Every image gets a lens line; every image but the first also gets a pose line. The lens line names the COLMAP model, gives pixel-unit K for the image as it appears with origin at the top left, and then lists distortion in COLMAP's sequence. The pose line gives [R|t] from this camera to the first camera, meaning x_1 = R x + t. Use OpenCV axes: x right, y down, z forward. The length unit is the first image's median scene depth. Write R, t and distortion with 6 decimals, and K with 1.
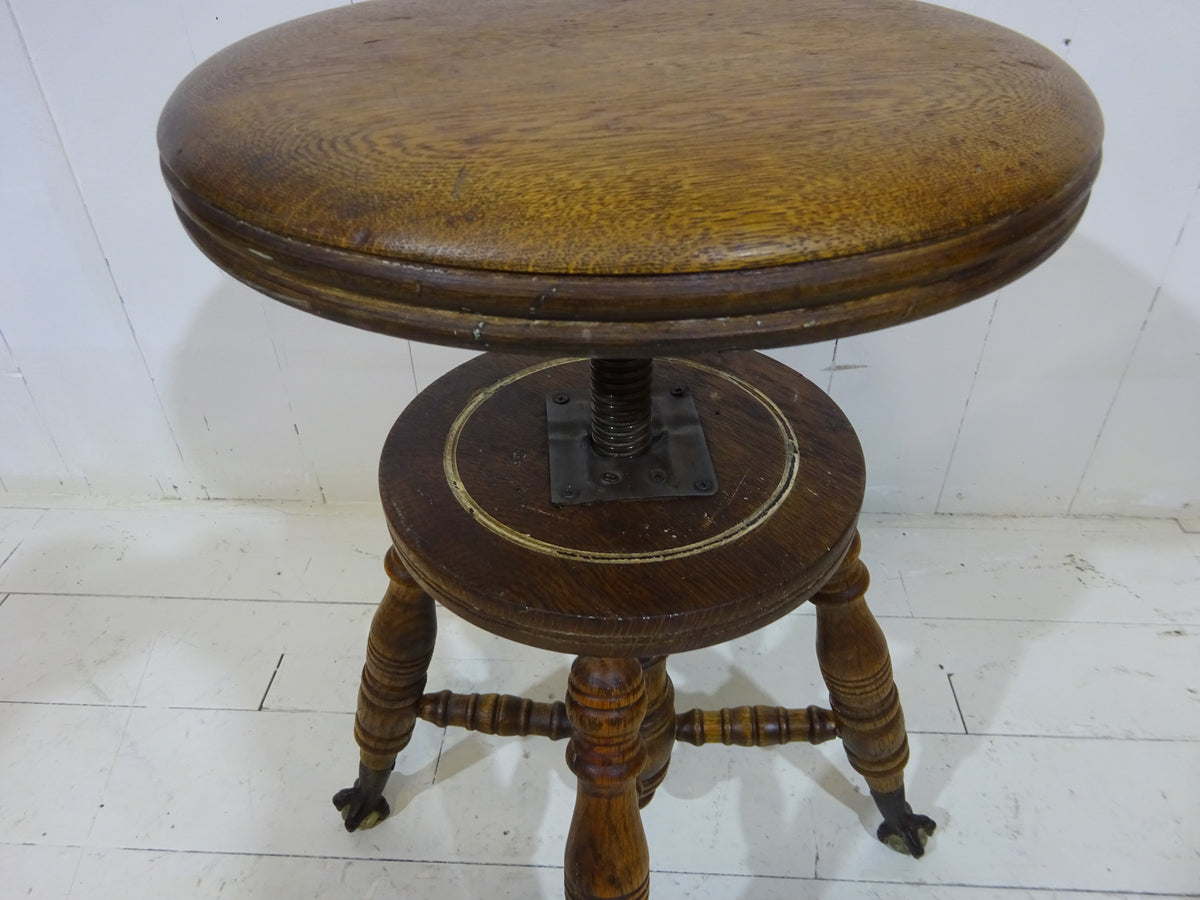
lens RADIAL K [[883.6, 0, 599.2], [0, 883.6, 450.7], [0, 0, 1]] dist [0.014013, -0.014069]
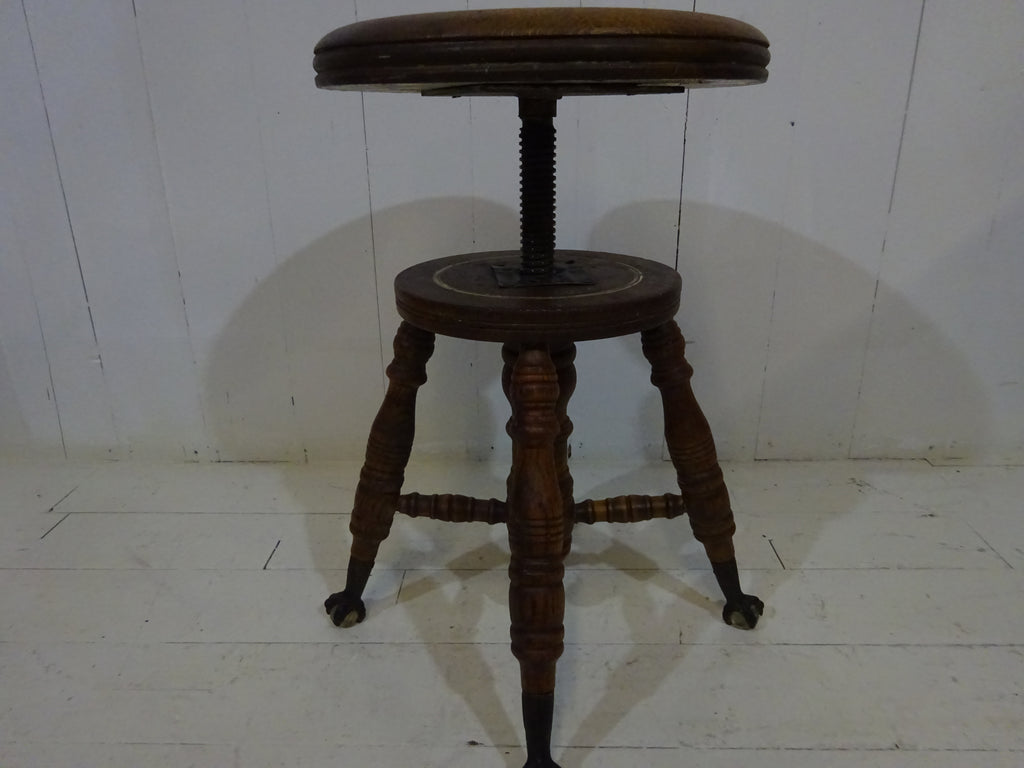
lens RADIAL K [[754.0, 0, 511.6], [0, 754.0, 383.2], [0, 0, 1]] dist [0.014013, -0.014069]
pose [[0.999564, -0.005620, 0.028999, -0.067749], [0.013596, 0.959094, -0.282760, 0.597464], [-0.026224, 0.283031, 0.958752, -0.319064]]
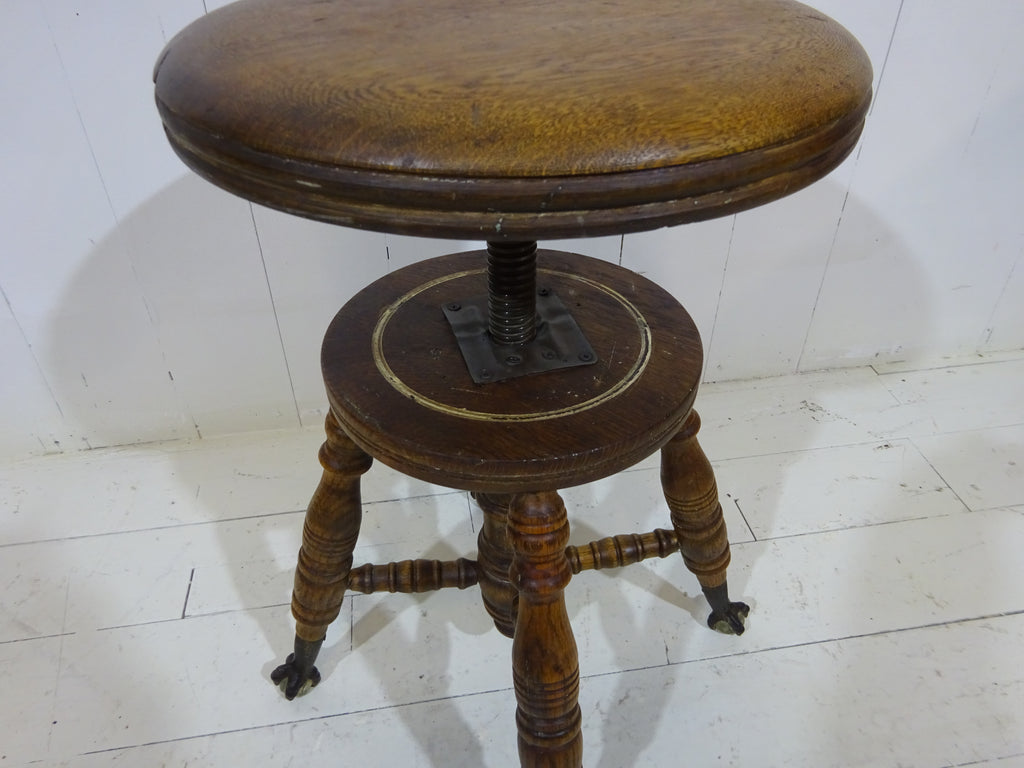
lens RADIAL K [[754.0, 0, 511.1], [0, 754.0, 383.9], [0, 0, 1]] dist [0.014013, -0.014069]
pose [[0.977564, -0.118529, 0.174124, -0.175042], [0.117437, 0.992942, 0.016598, 0.043806], [-0.174862, 0.004223, 0.984584, -0.066024]]
